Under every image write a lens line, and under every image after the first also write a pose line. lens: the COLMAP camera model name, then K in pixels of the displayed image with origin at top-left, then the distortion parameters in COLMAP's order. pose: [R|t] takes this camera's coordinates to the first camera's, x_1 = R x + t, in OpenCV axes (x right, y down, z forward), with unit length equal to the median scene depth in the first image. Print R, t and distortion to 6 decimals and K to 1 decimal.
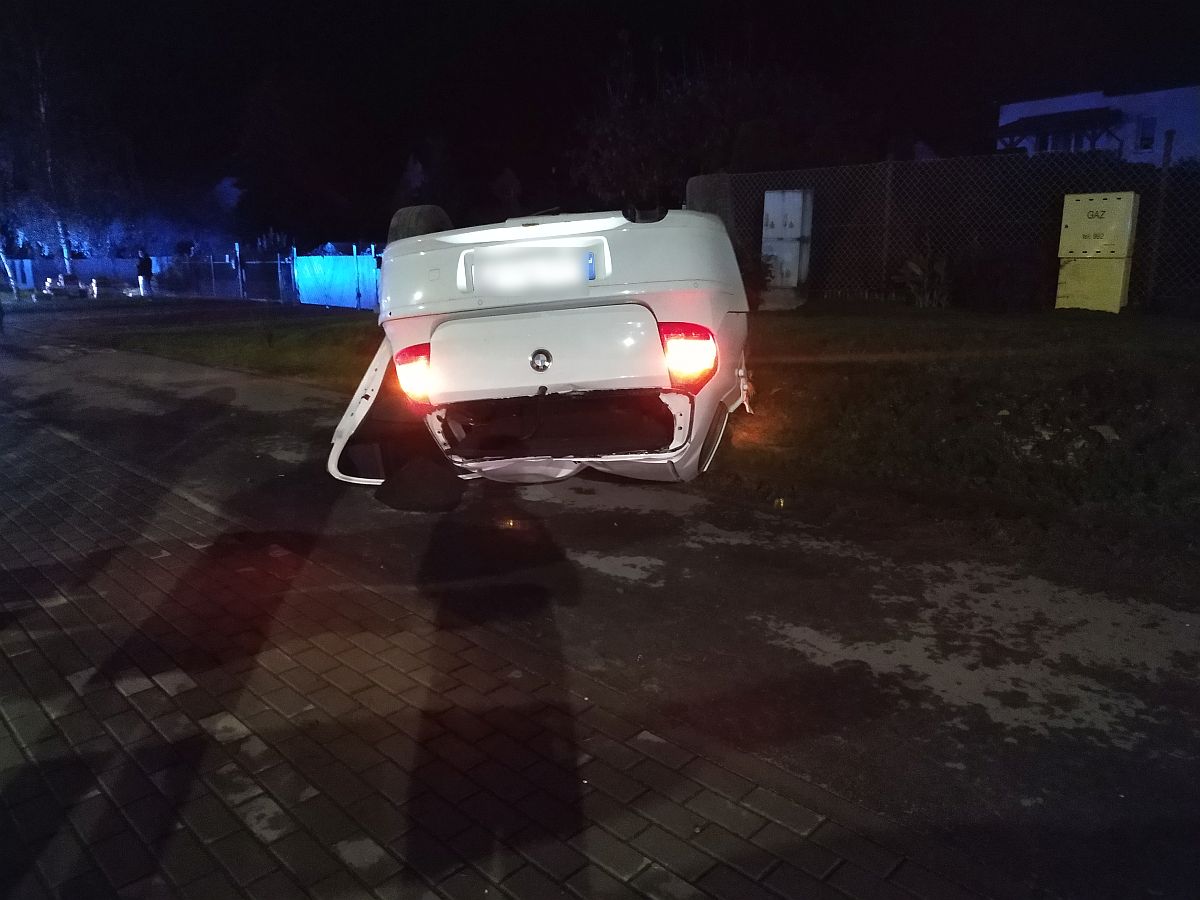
lens RADIAL K [[863.6, 0, 600.0], [0, 863.6, 450.0], [0, 0, 1]] dist [0.007973, -0.029764]
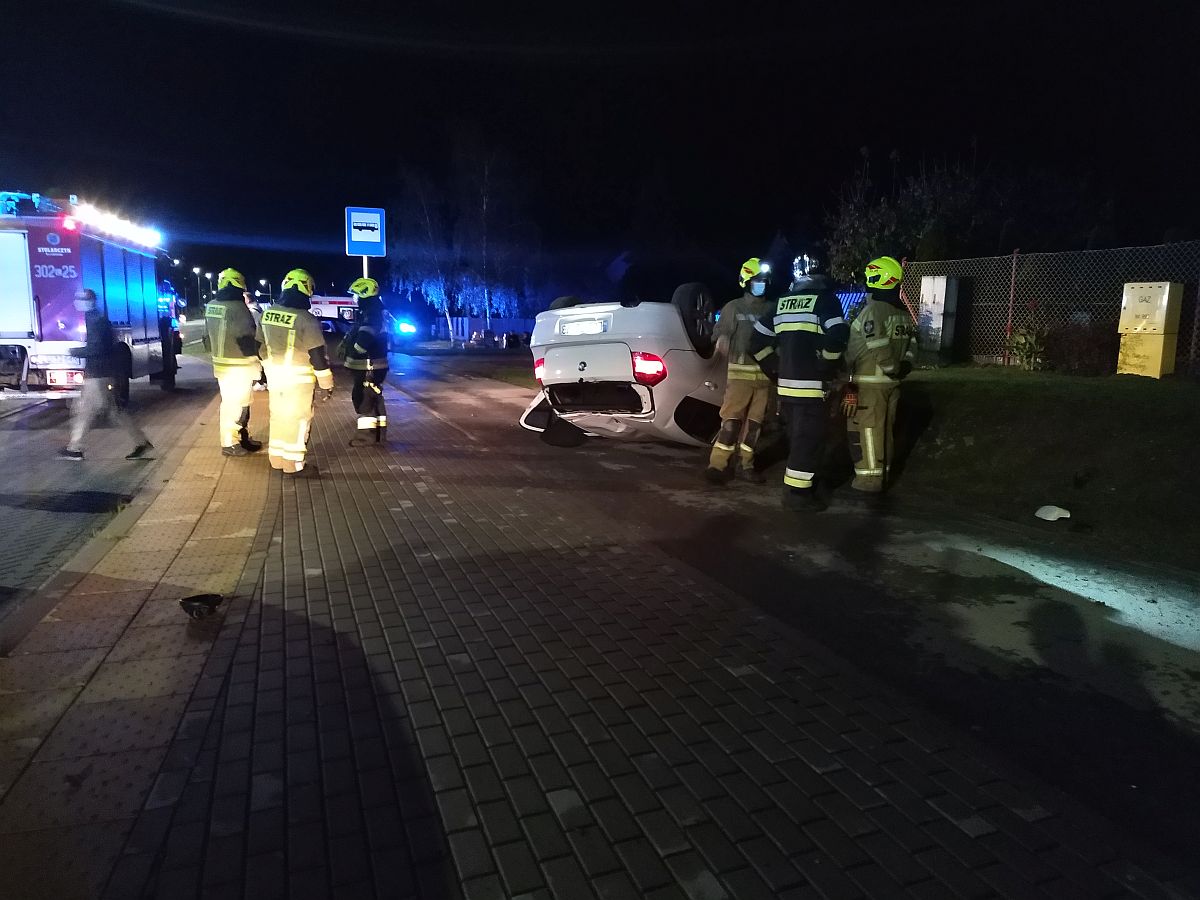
lens RADIAL K [[863.6, 0, 600.0], [0, 863.6, 450.0], [0, 0, 1]] dist [0.007973, -0.029764]
pose [[0.905044, 0.083503, -0.417039, 0.874653], [-0.113915, 0.992305, -0.048526, 0.203270], [0.409778, 0.091425, 0.907592, -0.944852]]
